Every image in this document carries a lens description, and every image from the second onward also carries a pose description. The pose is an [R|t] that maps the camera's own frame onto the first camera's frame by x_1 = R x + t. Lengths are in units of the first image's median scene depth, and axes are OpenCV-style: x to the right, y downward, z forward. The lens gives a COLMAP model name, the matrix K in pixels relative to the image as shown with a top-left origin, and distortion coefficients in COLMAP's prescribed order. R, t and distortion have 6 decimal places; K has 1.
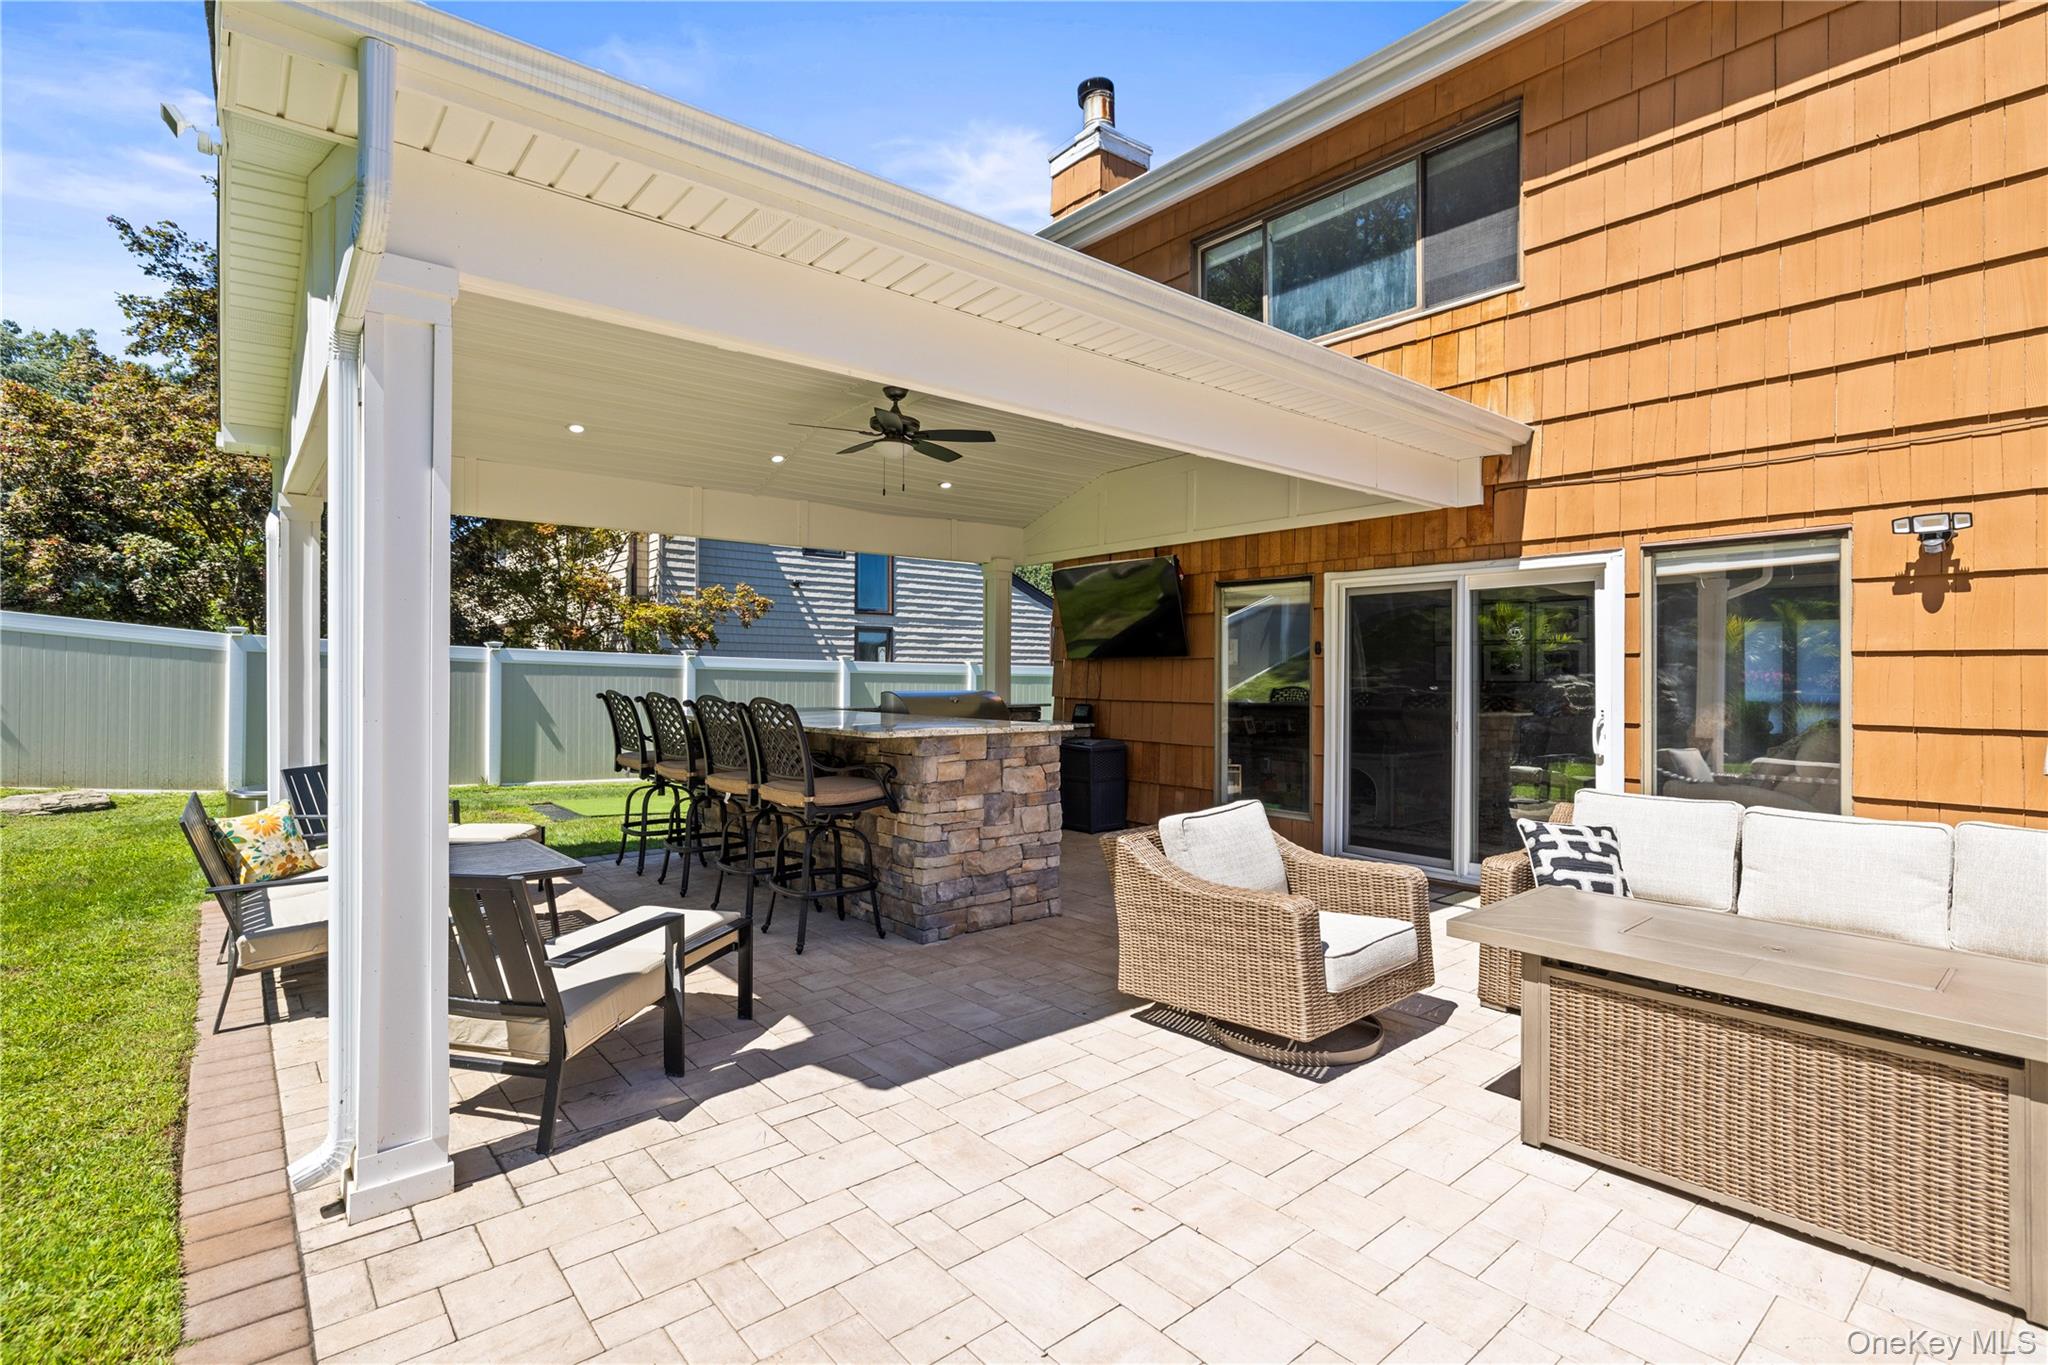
lens RADIAL K [[956.2, 0, 1024.0], [0, 956.2, 682.5], [0, 0, 1]] dist [-0.000069, -0.000006]
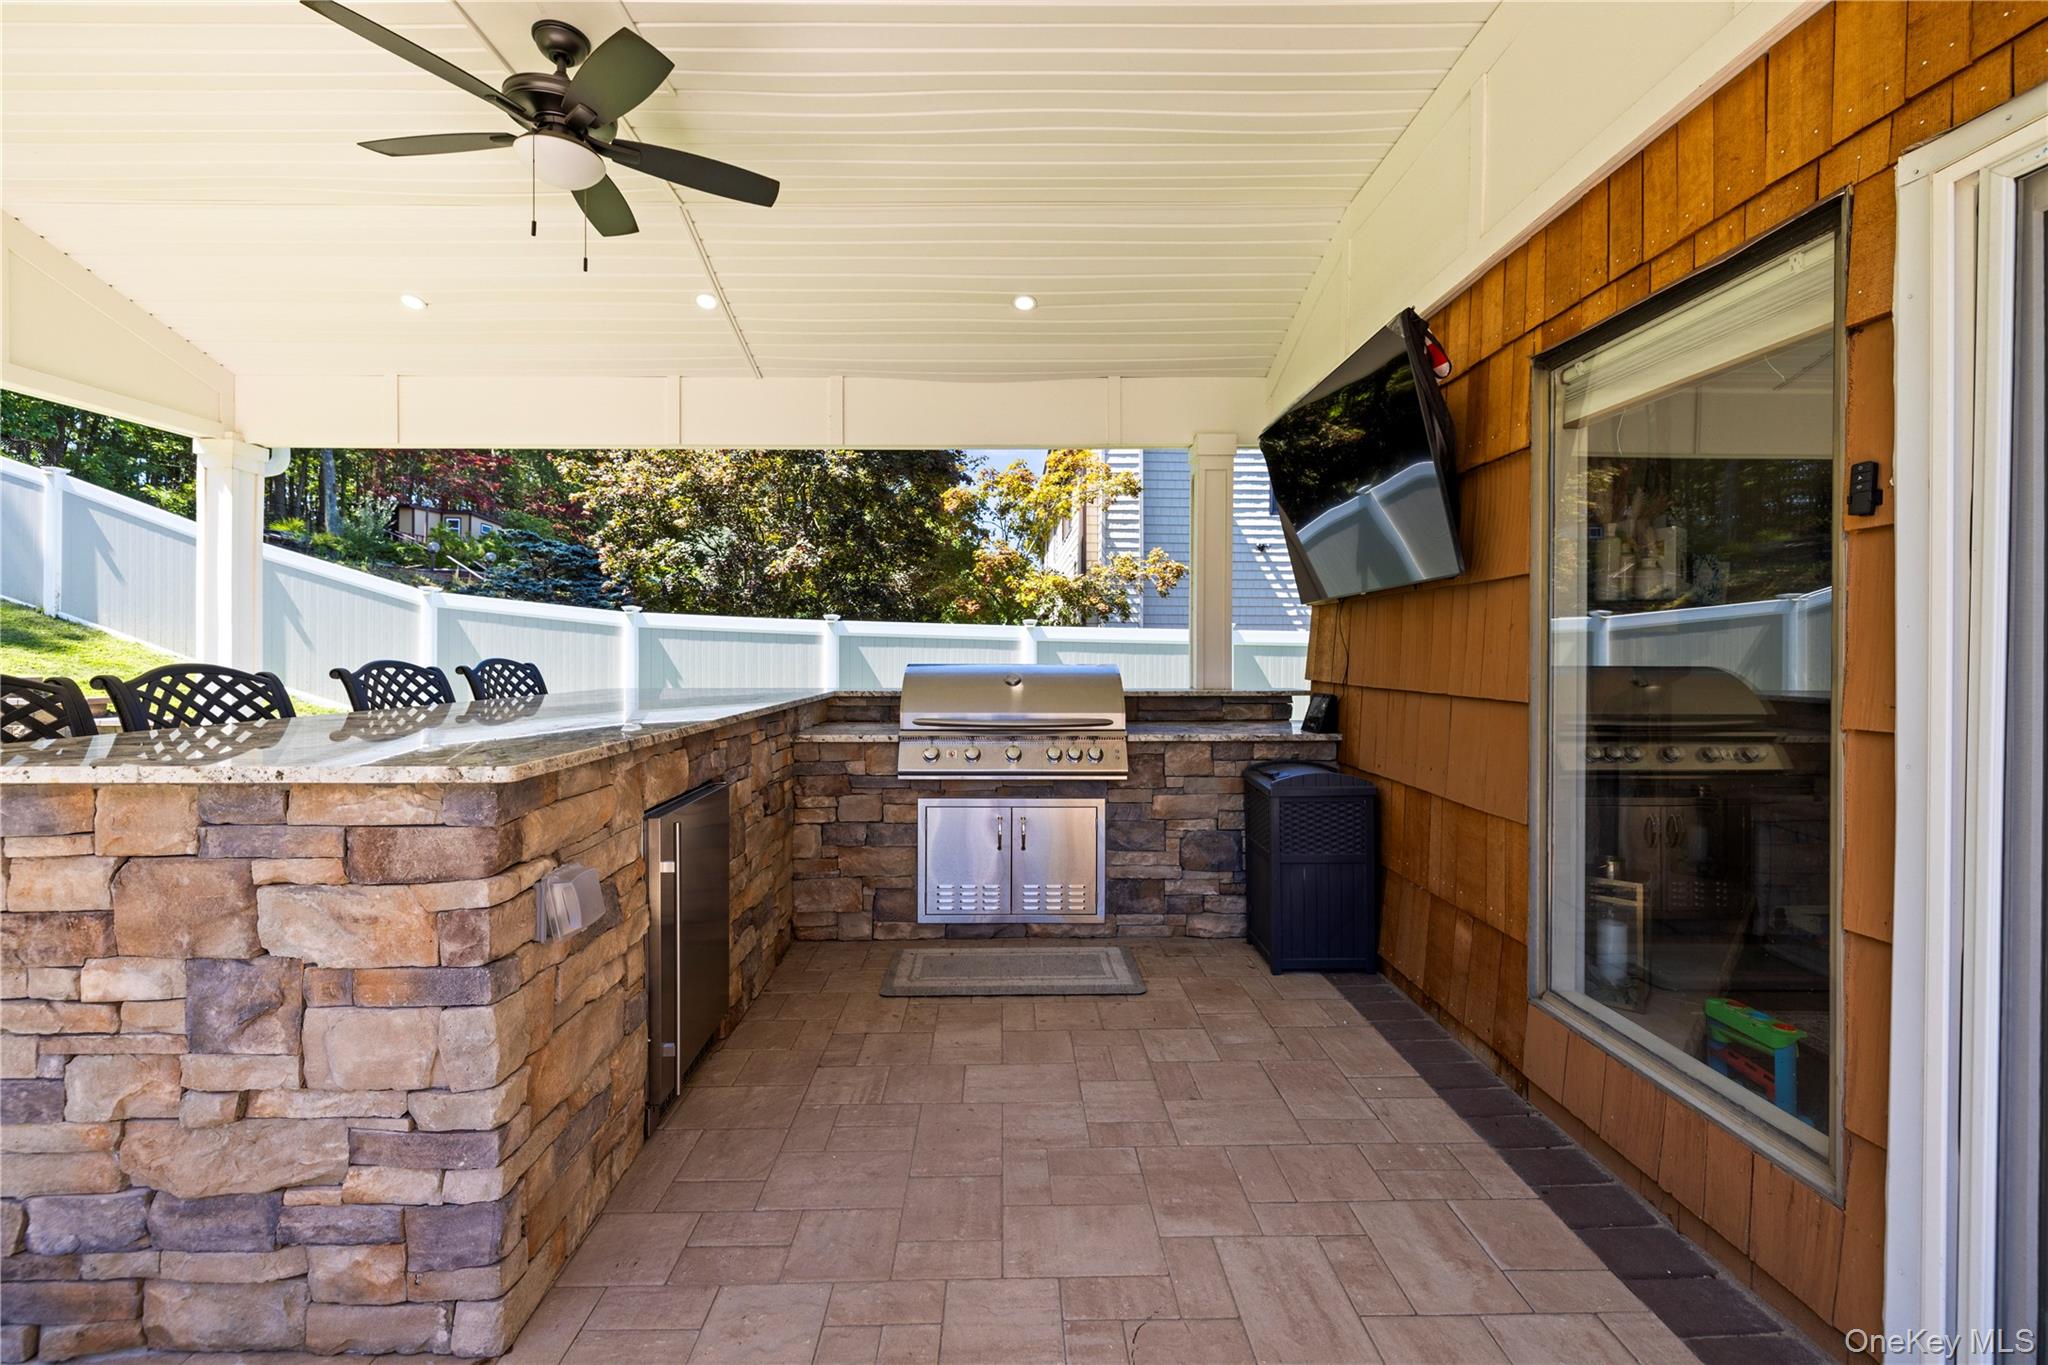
lens RADIAL K [[868.5, 0, 1015.0], [0, 868.5, 660.7], [0, 0, 1]] dist [0.001415, 0.000267]
pose [[0.773519, 0.001230, -0.633771, 0.281540], [-0.002299, 0.999997, -0.000864, 0.007692], [0.633768, 0.002125, 0.773520, 0.697866]]
